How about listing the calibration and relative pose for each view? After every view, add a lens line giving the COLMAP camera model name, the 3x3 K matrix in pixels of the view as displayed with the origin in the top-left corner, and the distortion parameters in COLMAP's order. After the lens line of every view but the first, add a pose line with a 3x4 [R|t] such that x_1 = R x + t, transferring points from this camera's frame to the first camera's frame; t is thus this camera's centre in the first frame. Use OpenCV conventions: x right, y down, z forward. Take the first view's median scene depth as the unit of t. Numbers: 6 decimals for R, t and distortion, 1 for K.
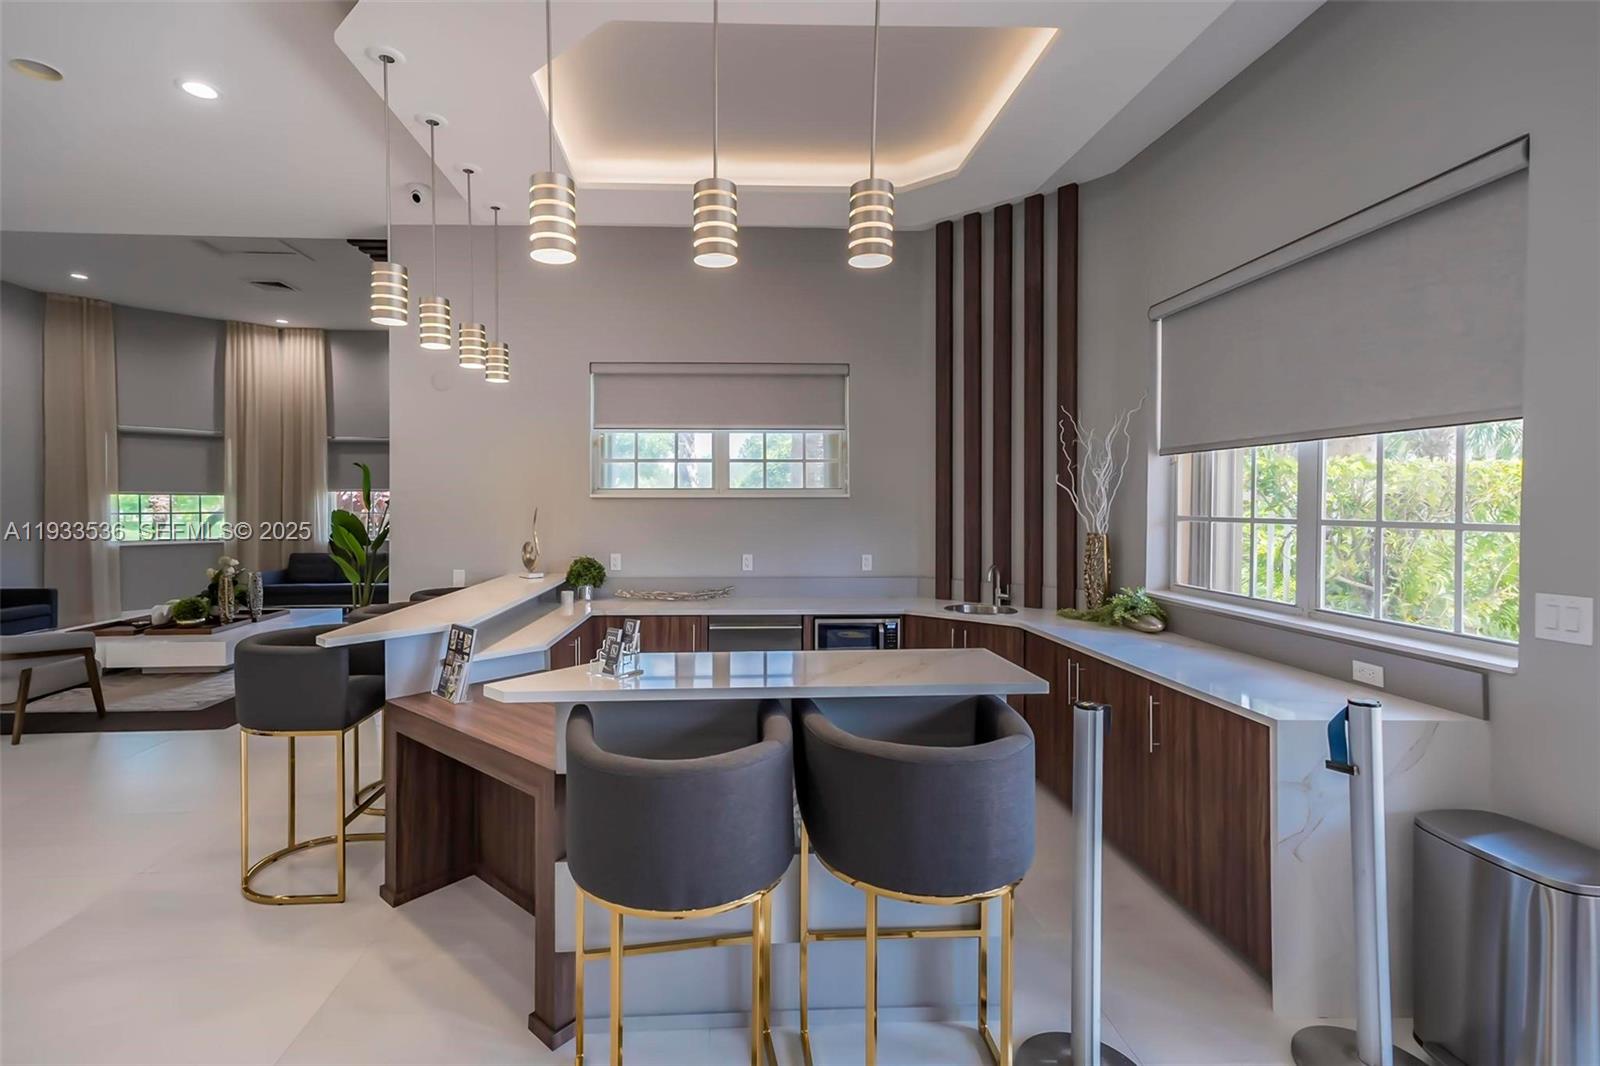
lens RADIAL K [[717.6, 0, 764.7], [0, 717.6, 516.3], [0, 0, 1]] dist [0.021102, -0.001231]
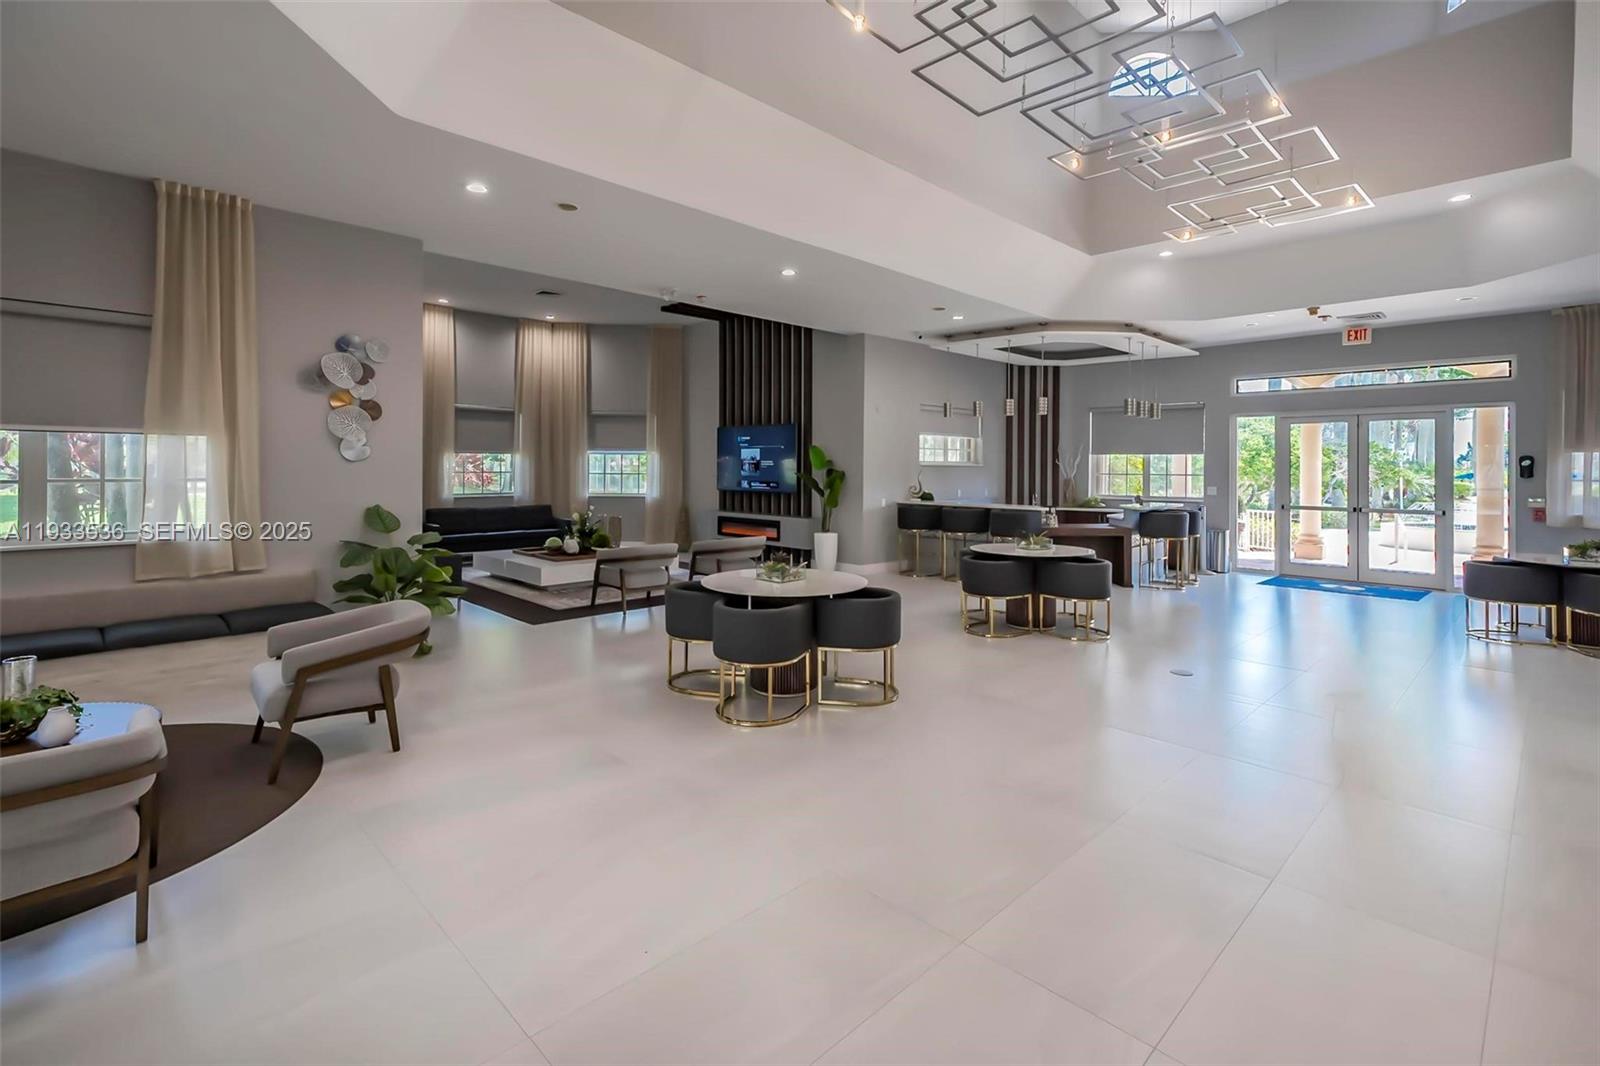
lens RADIAL K [[717.6, 0, 789.6], [0, 717.6, 459.3], [0, 0, 1]] dist [0.021102, -0.001231]
pose [[0.742067, 0.014919, 0.670159, -2.256319], [0.002583, 0.999681, -0.025115, 0.012220], [-0.670320, 0.020367, 0.741792, -0.421192]]
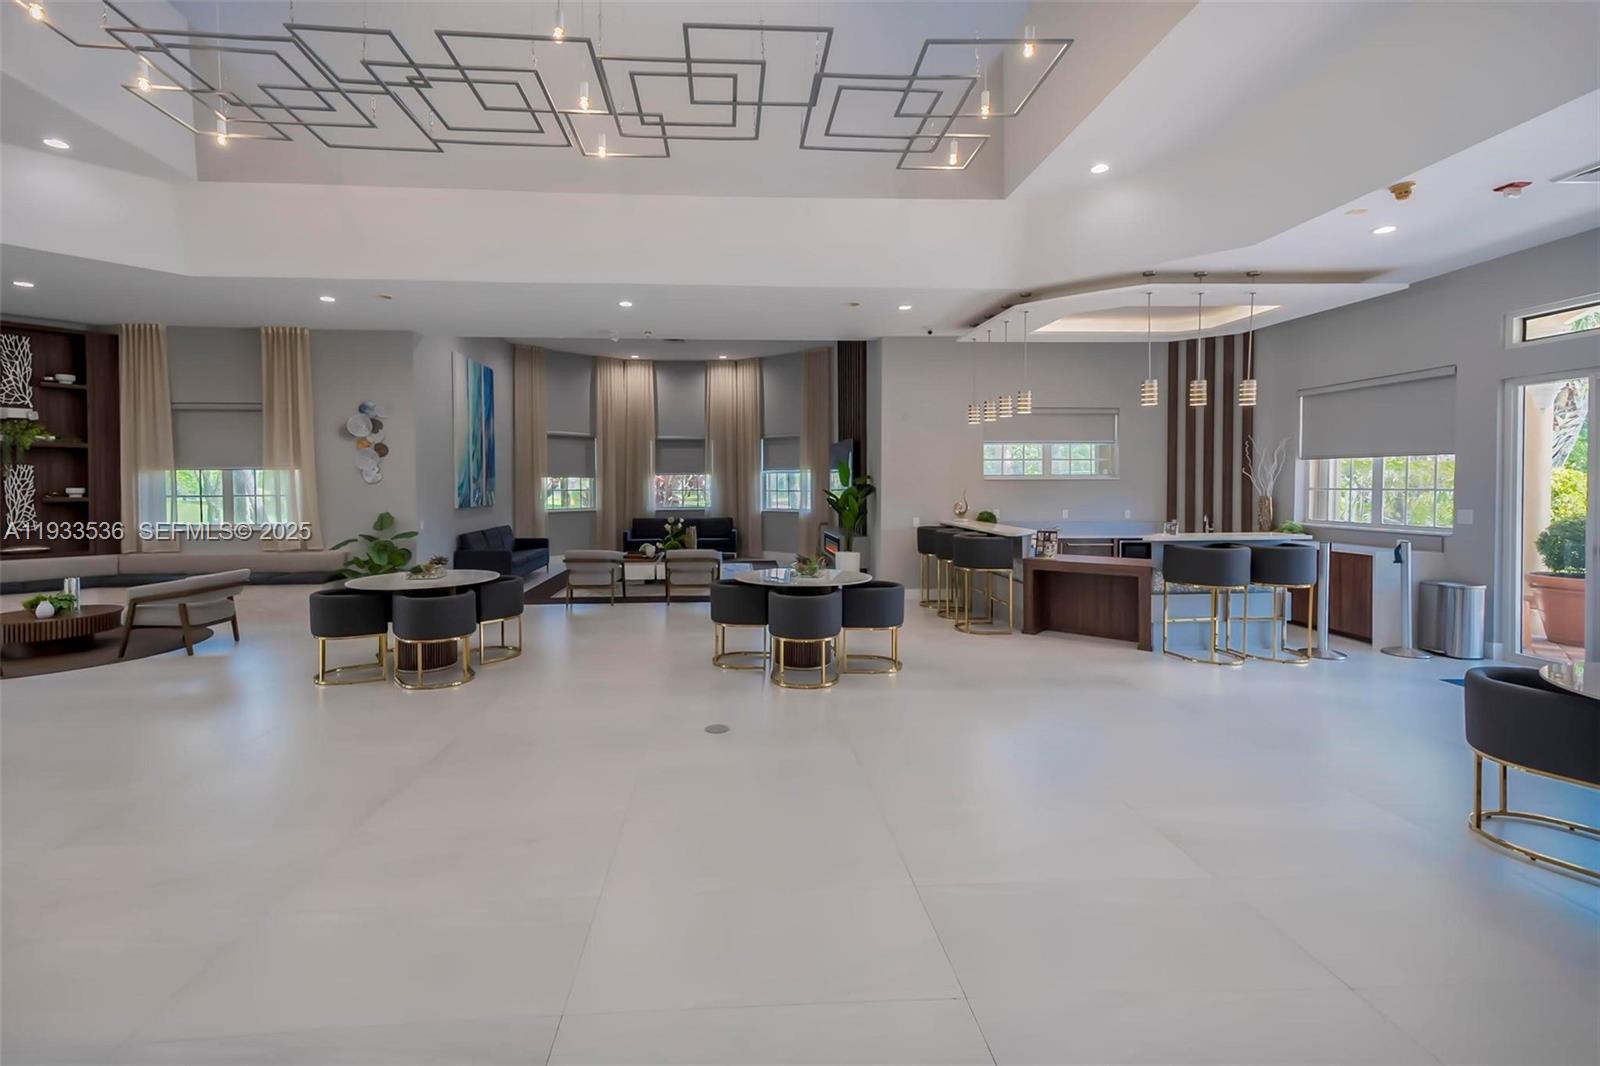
lens RADIAL K [[717.6, 0, 785.3], [0, 717.6, 502.6], [0, 0, 1]] dist [0.021102, -0.001231]
pose [[0.999507, -0.001587, 0.031344, -0.915942], [0.001338, 0.999968, 0.007946, 0.020702], [-0.031356, -0.007900, 0.999477, -0.966711]]
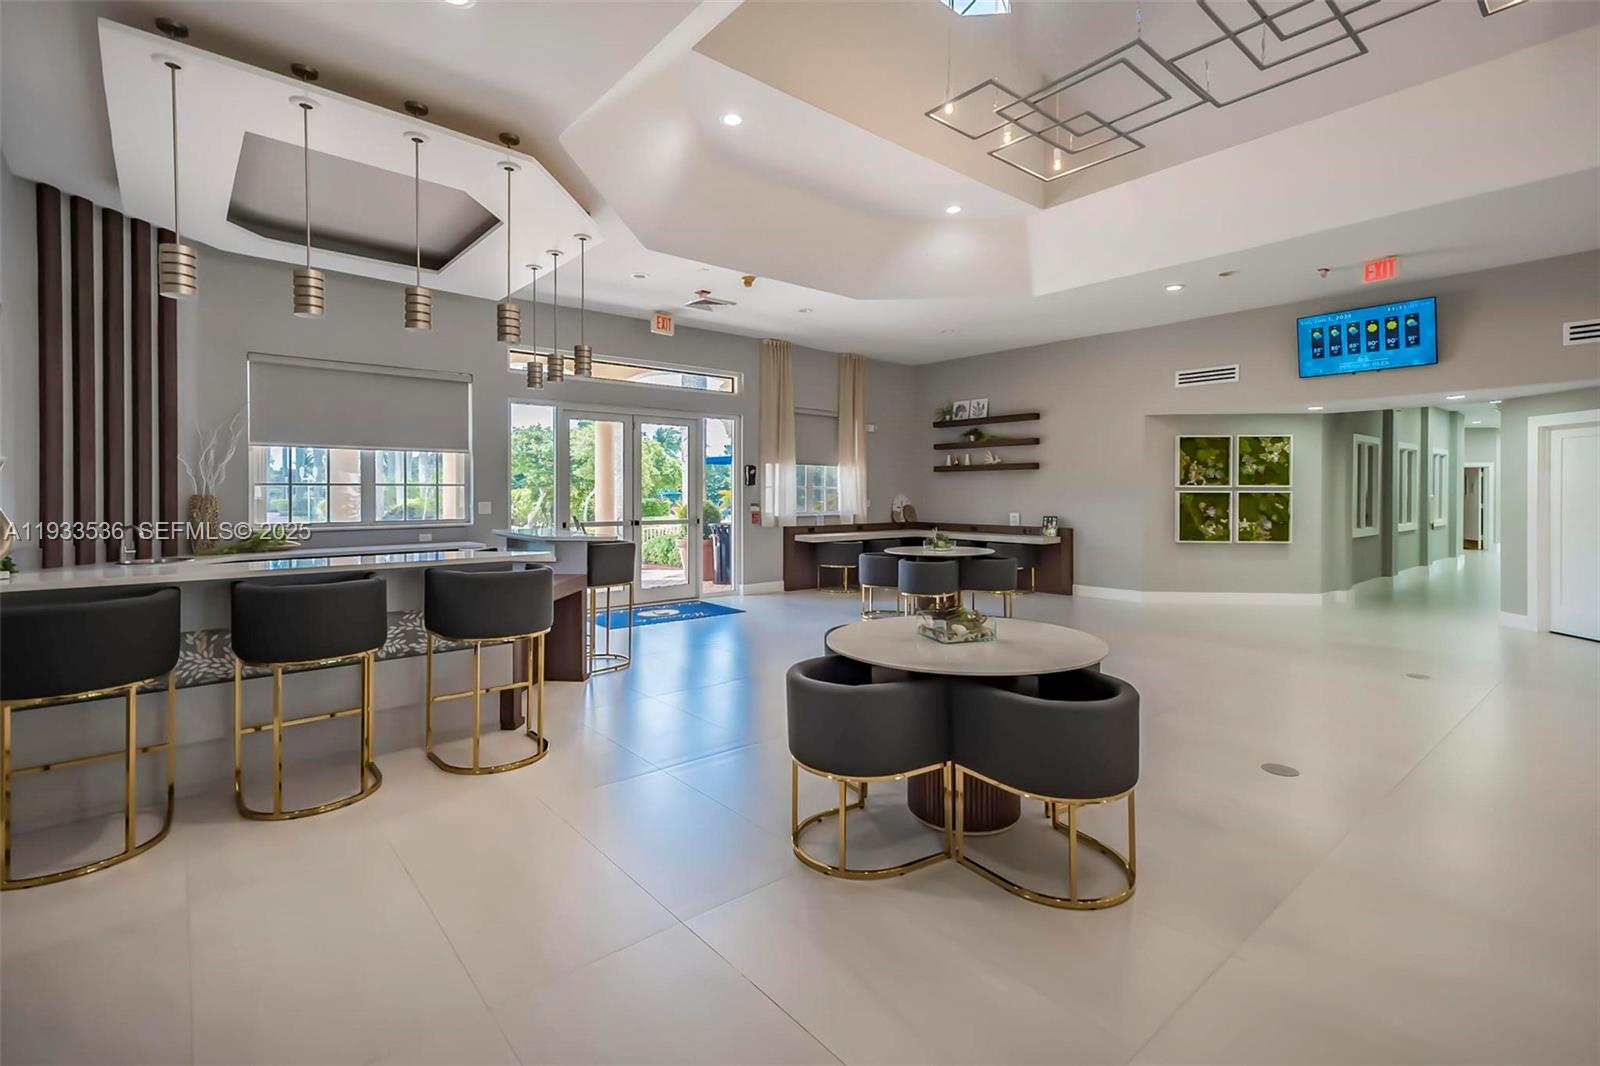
lens RADIAL K [[717.6, 0, 781.5], [0, 717.6, 498.0], [0, 0, 1]] dist [0.021102, -0.001231]
pose [[-0.602968, -0.006682, 0.797737, -1.258764], [0.013046, 0.999749, 0.018235, 0.018180], [-0.797658, 0.021402, -0.602730, 0.895475]]
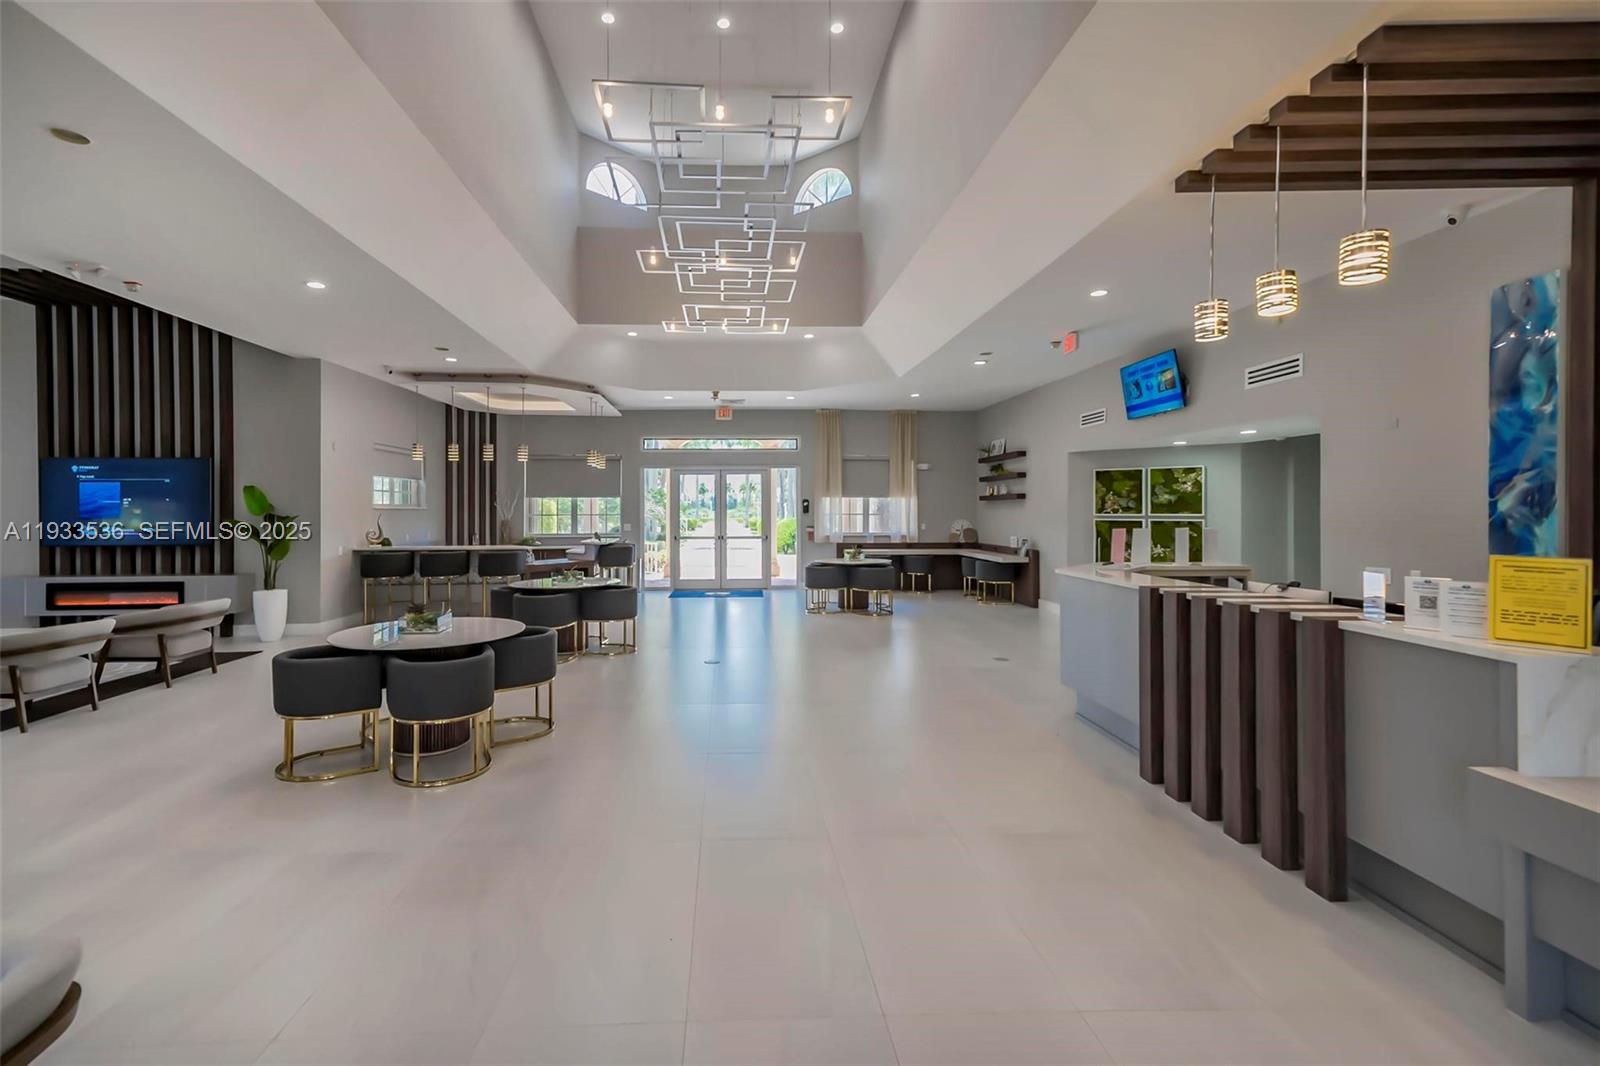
lens RADIAL K [[717.6, 0, 753.1], [0, 717.6, 512.9], [0, 0, 1]] dist [0.021102, -0.001231]
pose [[0.004468, -0.001804, 0.999988, -2.535461], [0.019853, 0.999801, 0.001715, 0.006548], [-0.999793, 0.019845, 0.004503, -0.099926]]
